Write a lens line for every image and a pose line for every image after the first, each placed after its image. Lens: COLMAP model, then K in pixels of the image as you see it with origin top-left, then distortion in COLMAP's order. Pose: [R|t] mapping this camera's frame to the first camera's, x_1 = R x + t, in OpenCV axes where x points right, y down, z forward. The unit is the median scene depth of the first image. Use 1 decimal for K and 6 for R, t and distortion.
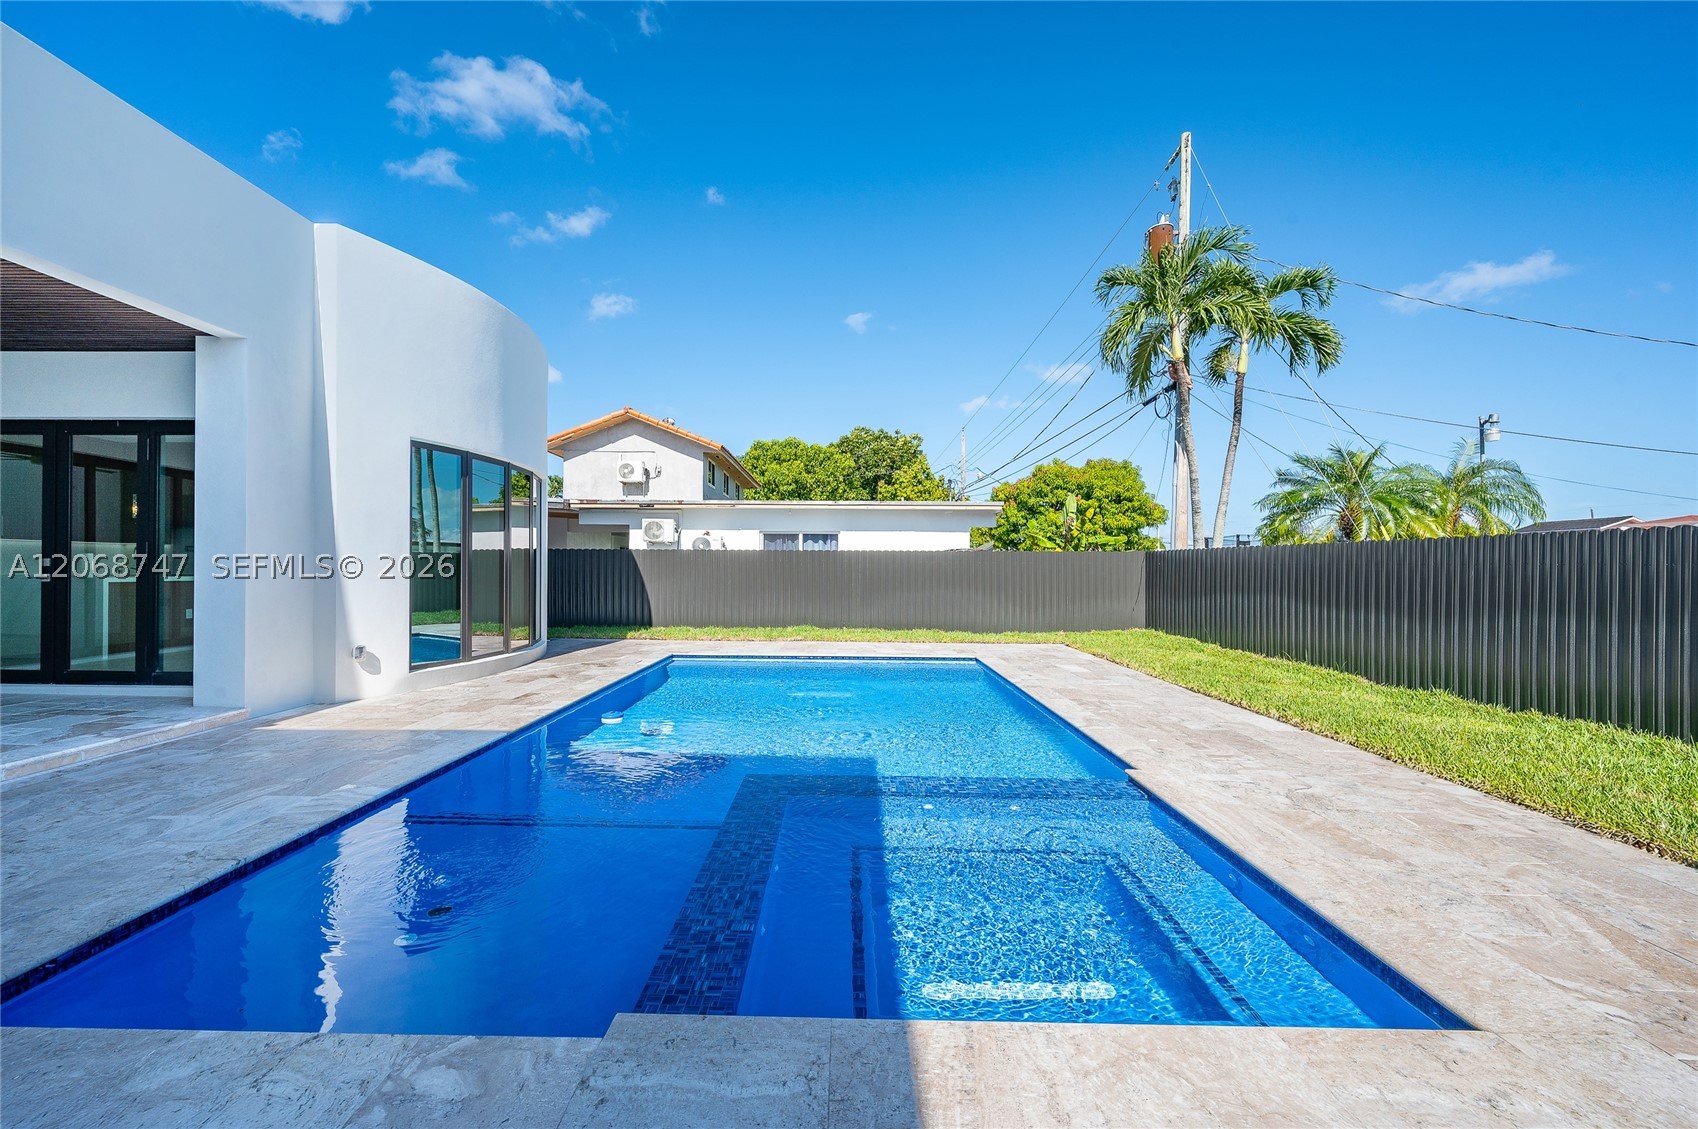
lens RADIAL K [[681.4, 0, 838.2], [0, 681.4, 563.5], [0, 0, 1]] dist [0.013576, 0.000101]
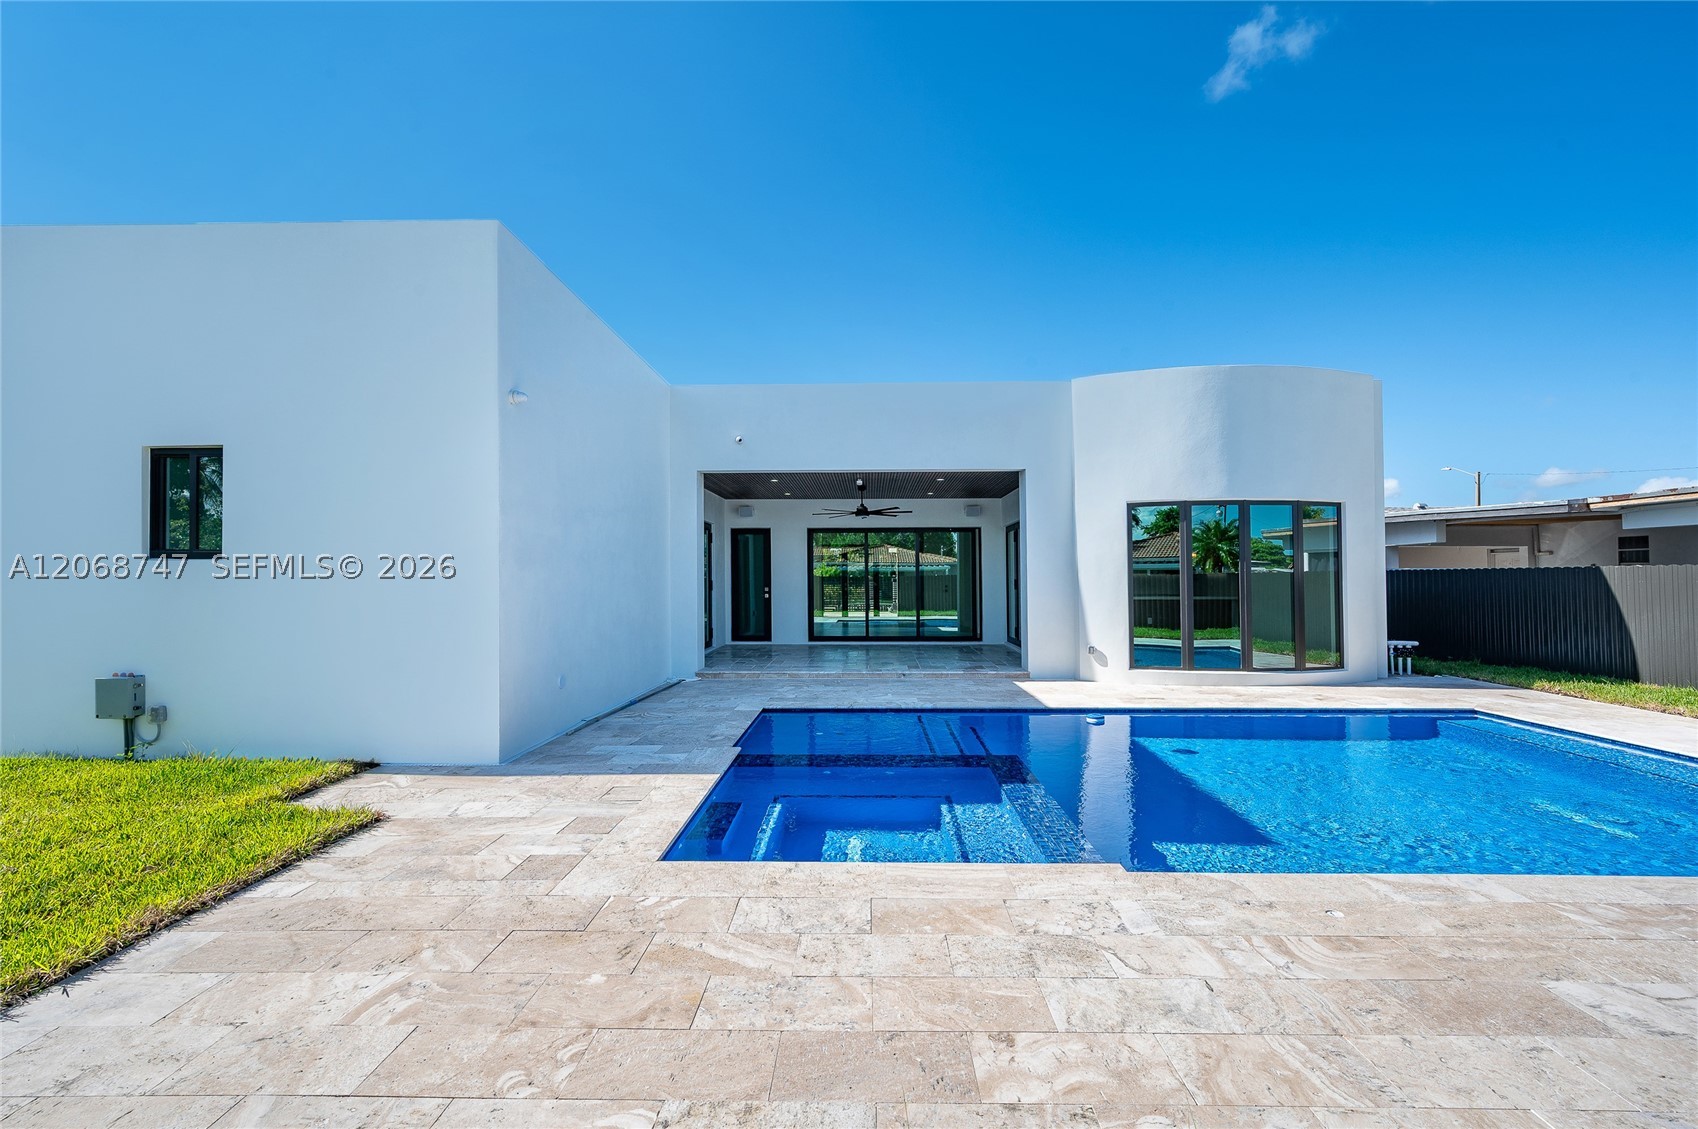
lens RADIAL K [[681.4, 0, 843.1], [0, 681.4, 566.9], [0, 0, 1]] dist [0.013576, 0.000101]
pose [[-0.027940, -0.027898, -0.999220, 0.829769], [0.013900, 0.999503, -0.028295, -0.021446], [0.999513, -0.014680, -0.027539, 0.463885]]
